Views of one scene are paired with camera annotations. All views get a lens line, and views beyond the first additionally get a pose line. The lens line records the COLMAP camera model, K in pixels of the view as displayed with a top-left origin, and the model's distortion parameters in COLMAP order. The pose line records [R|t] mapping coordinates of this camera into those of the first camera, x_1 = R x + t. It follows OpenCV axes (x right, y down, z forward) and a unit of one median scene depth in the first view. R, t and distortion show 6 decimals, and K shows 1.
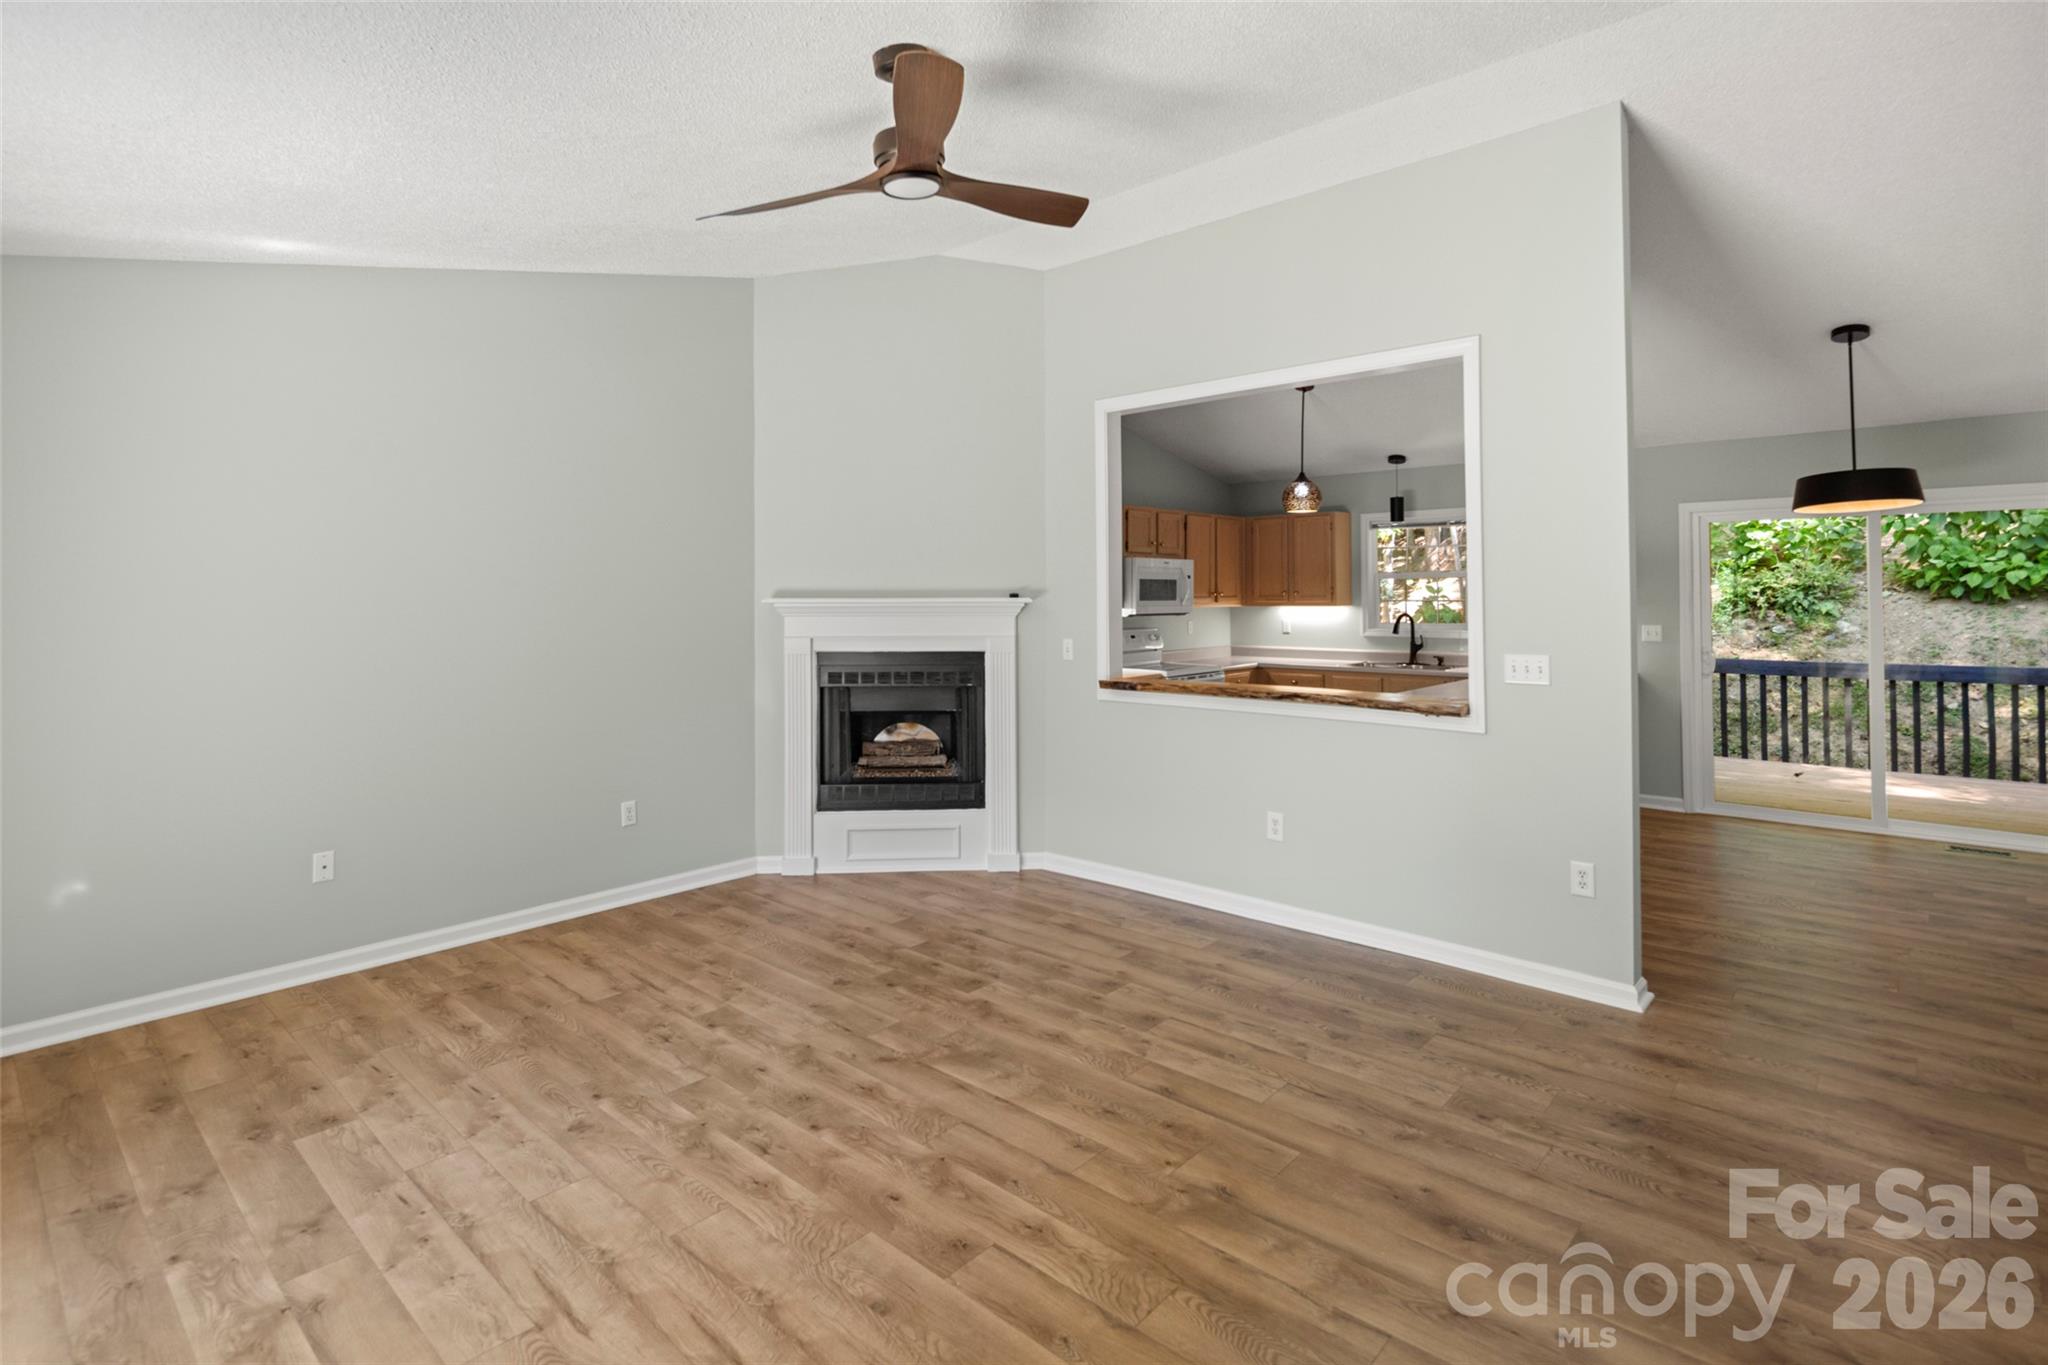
lens RADIAL K [[994.8, 0, 1034.3], [0, 994.8, 534.8], [0, 0, 1]] dist [-0.000718, -0.001596]
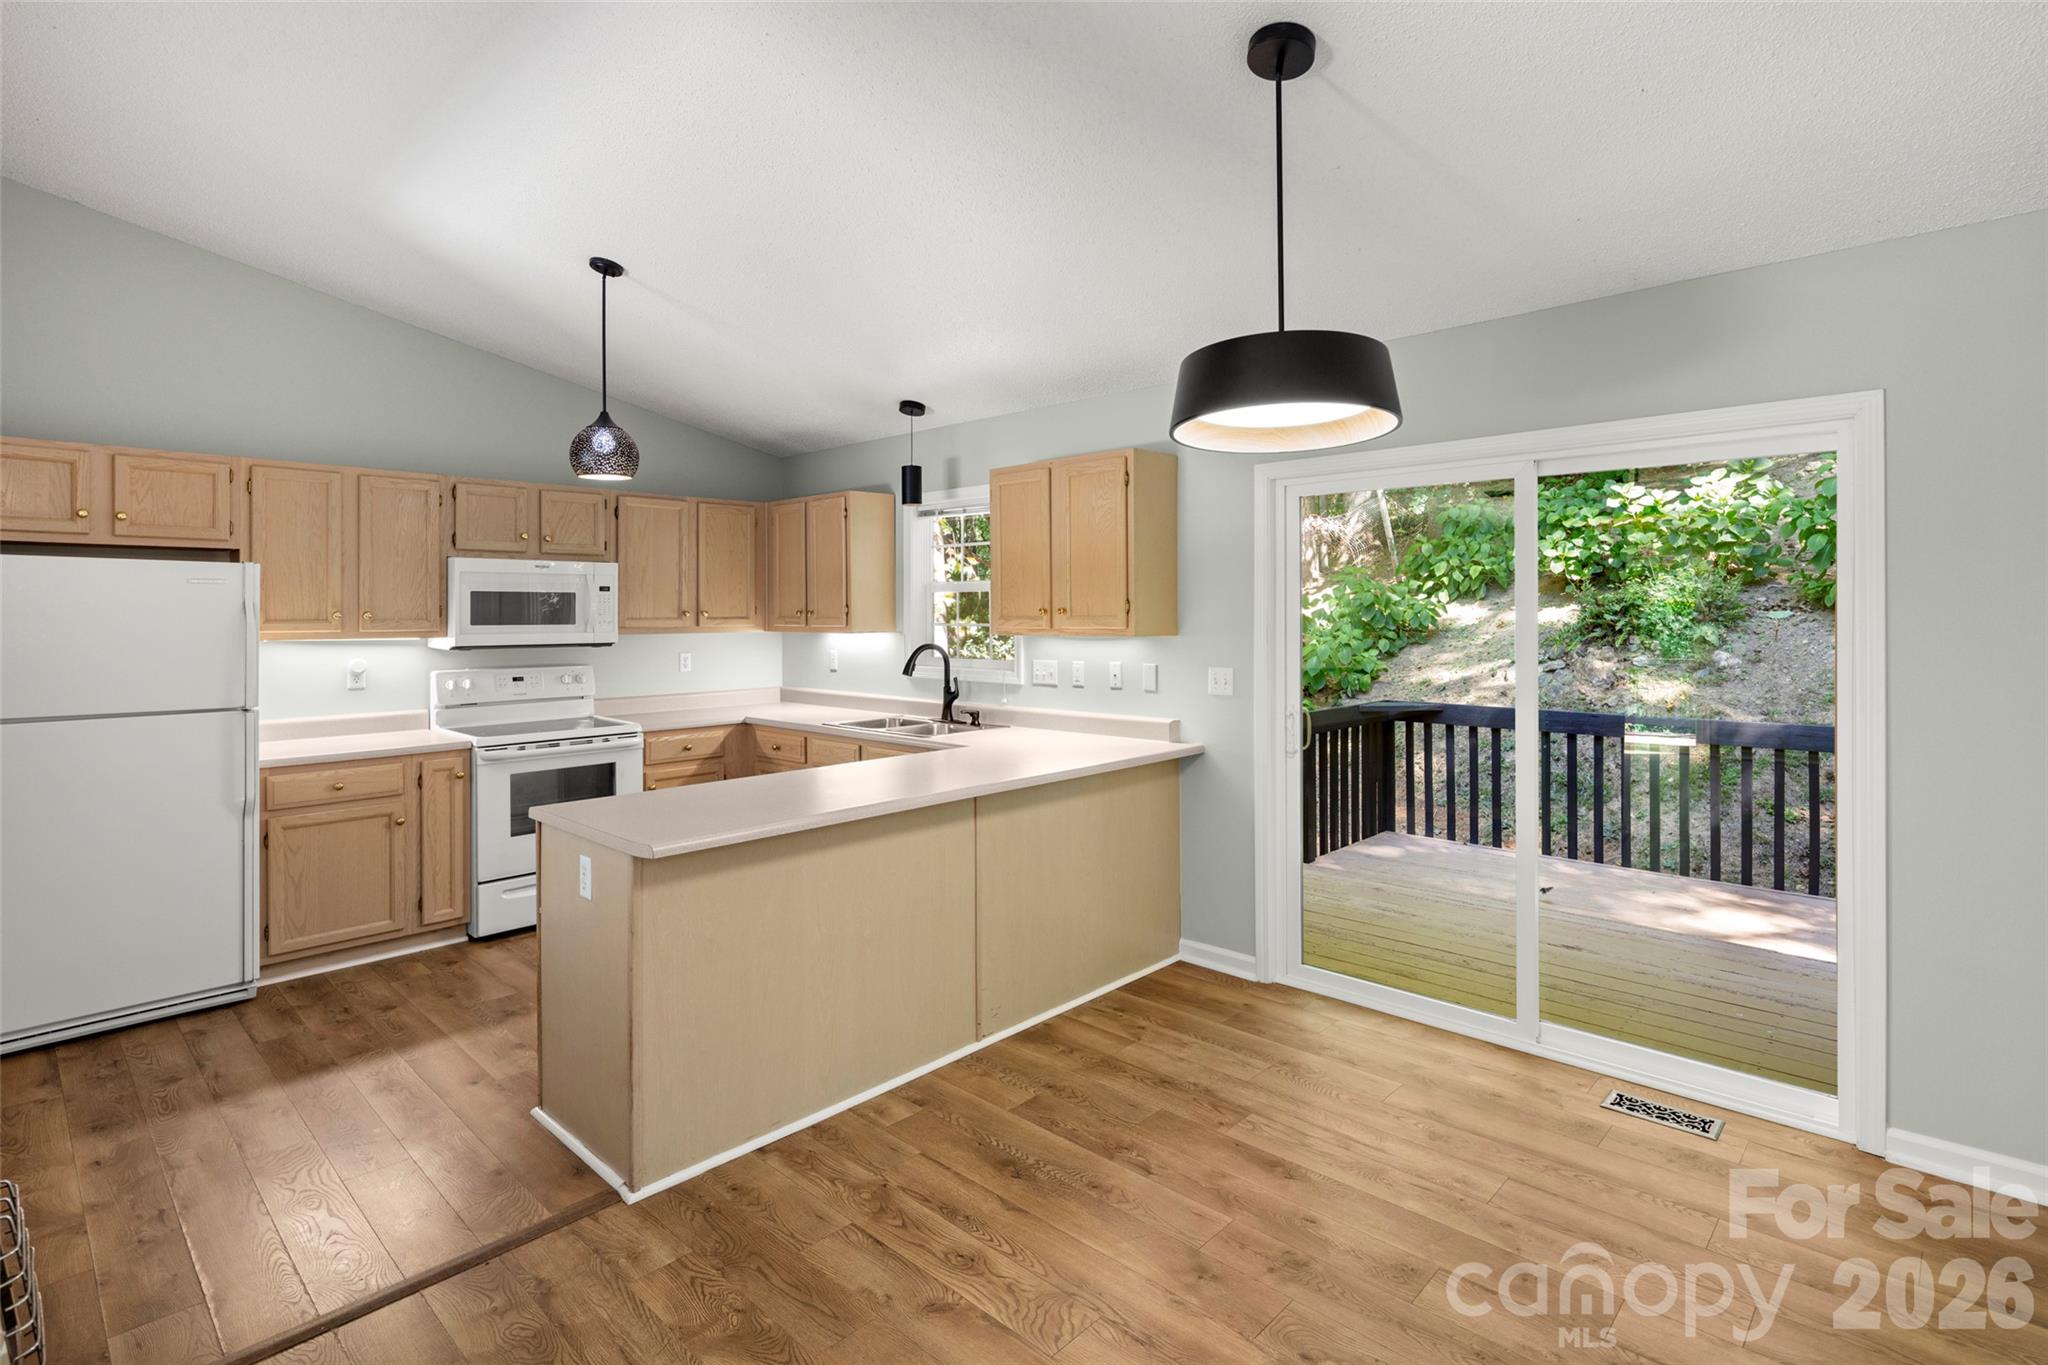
lens RADIAL K [[1006.7, 0, 1032.2], [0, 1006.7, 634.3], [0, 0, 1]] dist [-0.021560, -0.000500]
pose [[0.999296, 0.002877, -0.037414, 0.914378], [0.000290, 0.996433, 0.084389, 0.031400], [0.037524, -0.084341, 0.995730, 0.666793]]
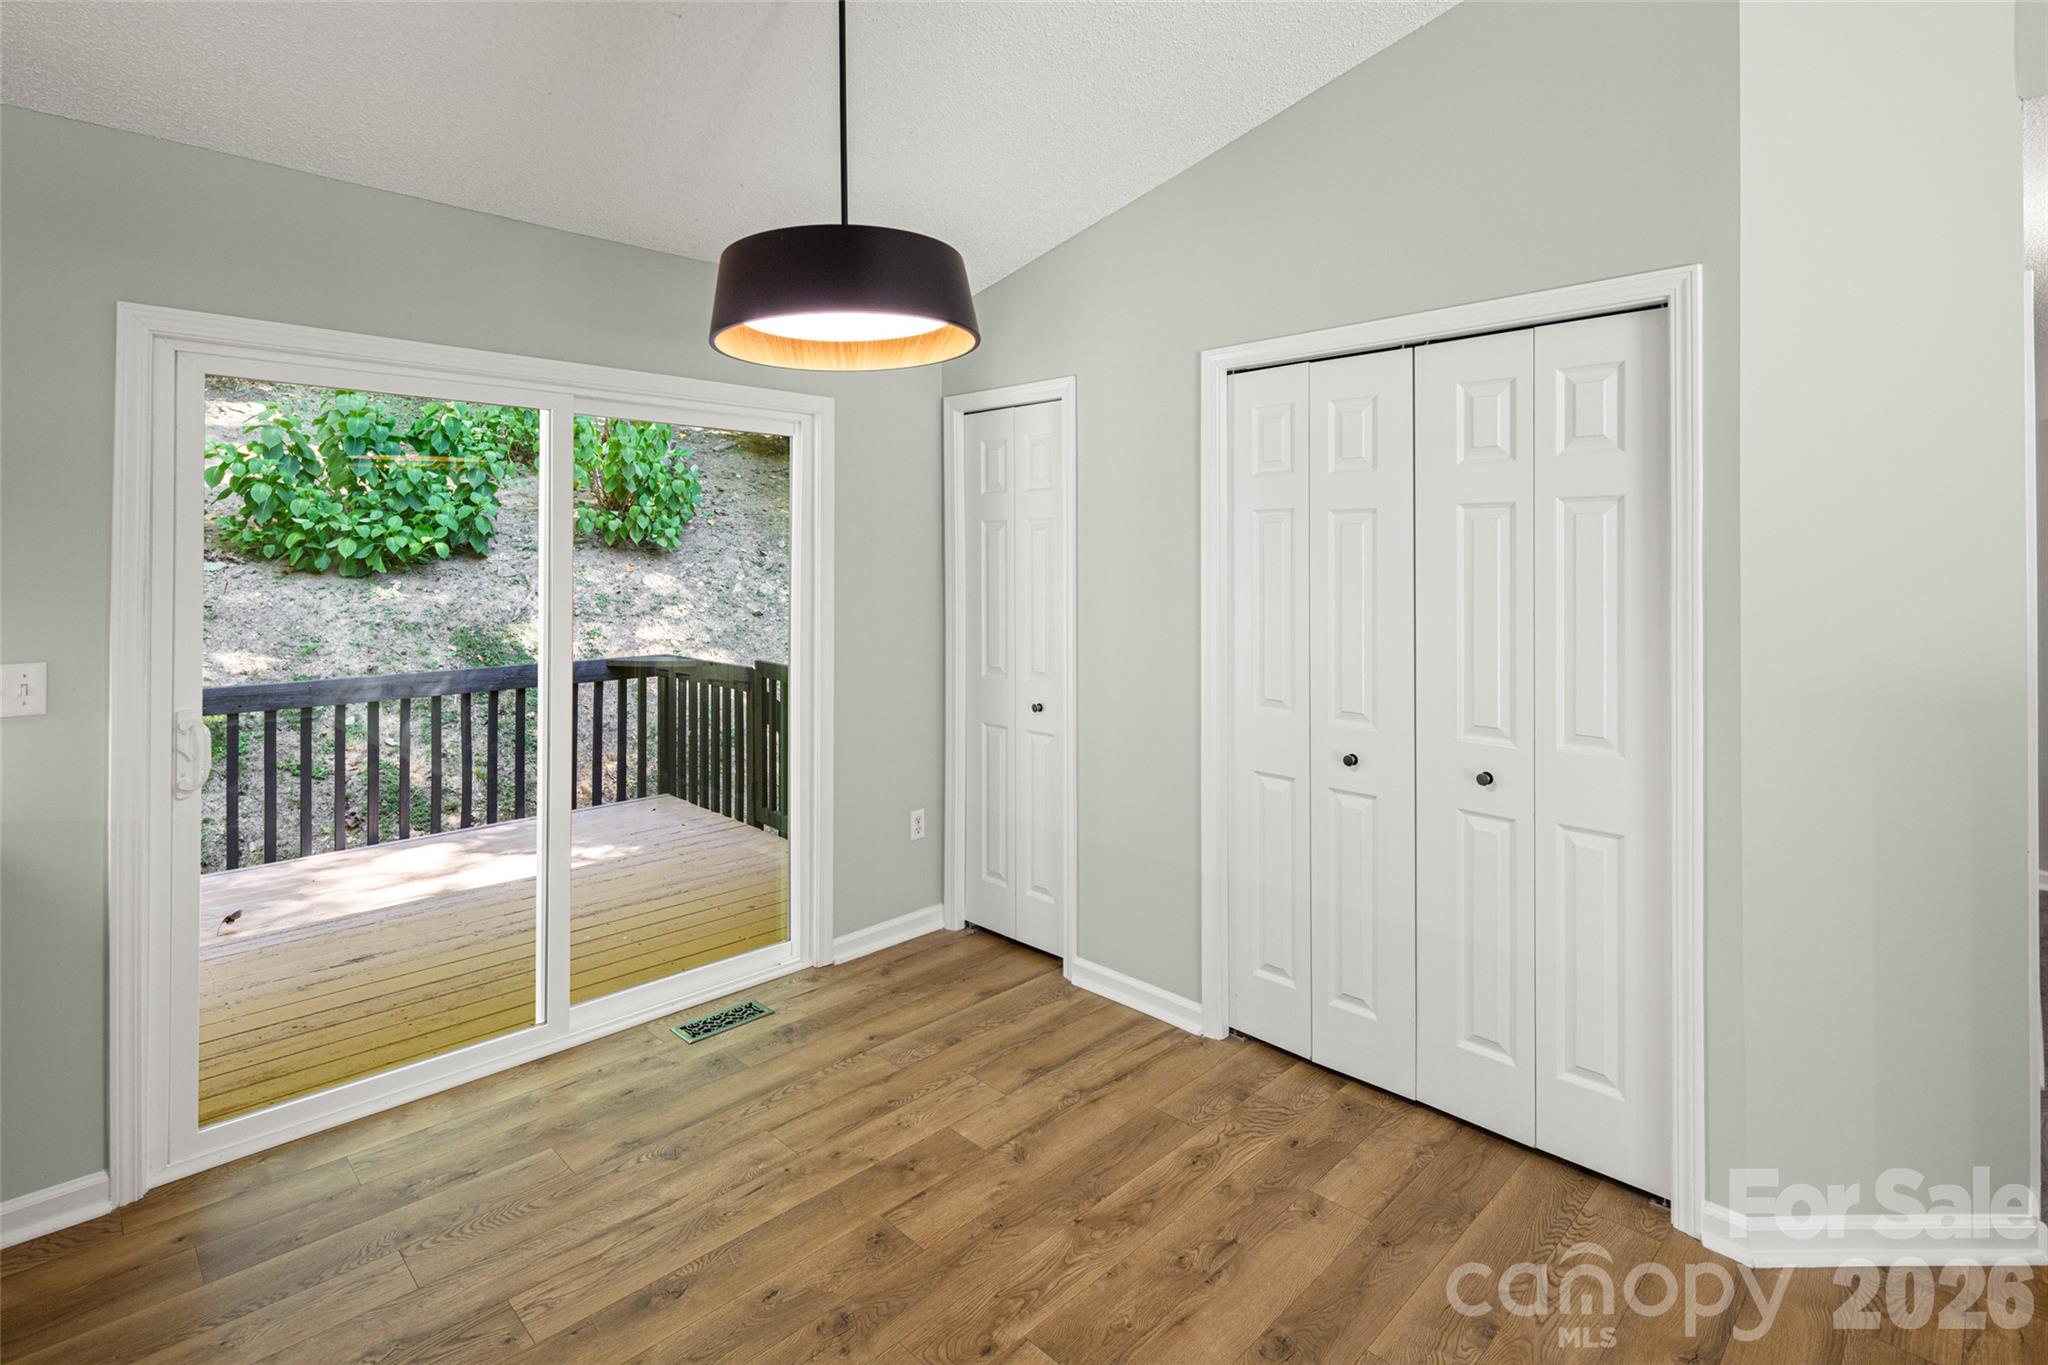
lens RADIAL K [[997.5, 0, 1048.1], [0, 997.5, 555.1], [0, 0, 1]] dist [-0.000556, -0.002631]
pose [[0.048877, 0.008298, 0.998770, 0.549515], [-0.056956, 0.998362, -0.005507, 0.066465], [-0.997180, -0.056616, 0.049269, 1.130446]]
